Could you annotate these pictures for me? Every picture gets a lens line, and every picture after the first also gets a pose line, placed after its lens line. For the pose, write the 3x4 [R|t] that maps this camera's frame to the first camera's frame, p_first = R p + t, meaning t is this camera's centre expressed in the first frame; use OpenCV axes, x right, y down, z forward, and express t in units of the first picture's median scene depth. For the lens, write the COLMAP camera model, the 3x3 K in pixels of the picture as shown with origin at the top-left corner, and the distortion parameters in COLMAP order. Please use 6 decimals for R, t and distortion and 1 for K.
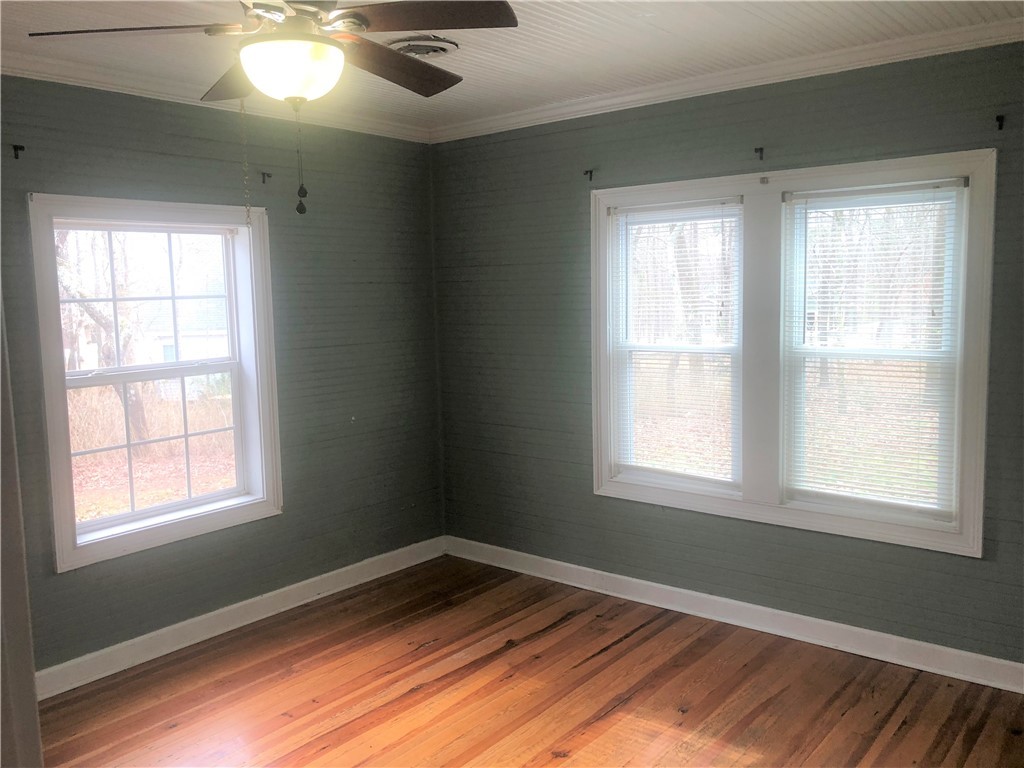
lens RADIAL K [[842.7, 0, 512.0], [0, 842.7, 384.0], [0, 0, 1]] dist [0.064490, -0.102842]
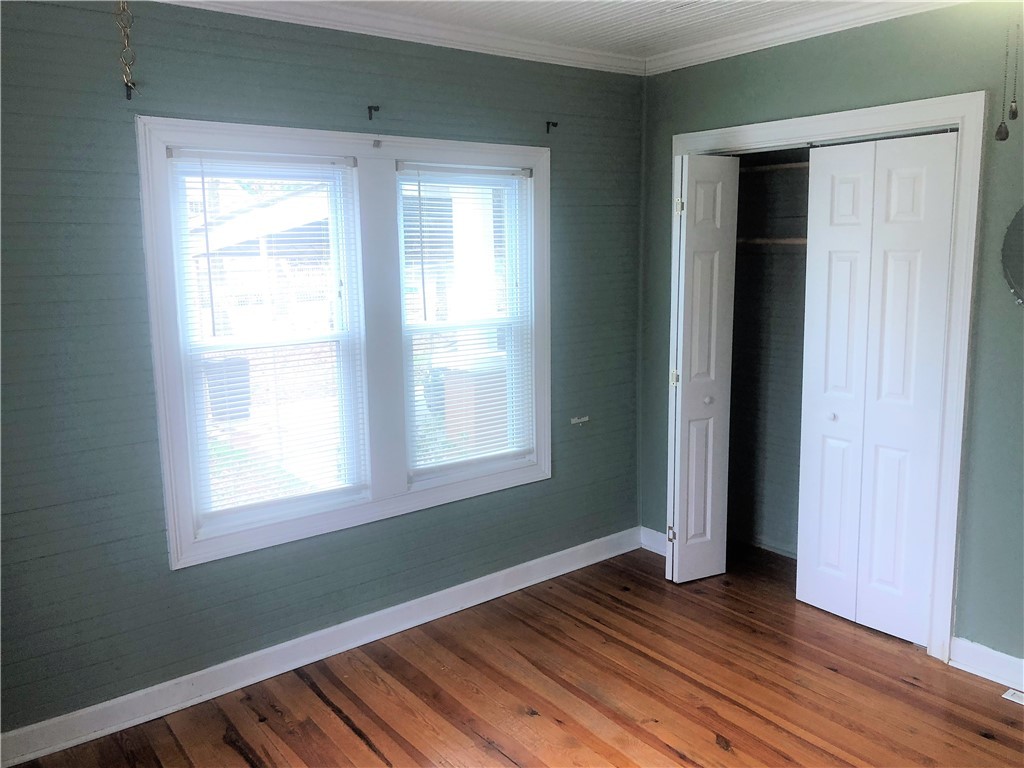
lens RADIAL K [[842.7, 0, 512.0], [0, 842.7, 384.0], [0, 0, 1]] dist [0.064490, -0.102842]
pose [[0.230651, -0.139667, 0.962961, -0.562248], [0.126107, 0.985589, 0.112743, -0.070357], [-0.964830, 0.095432, 0.244940, 0.652521]]
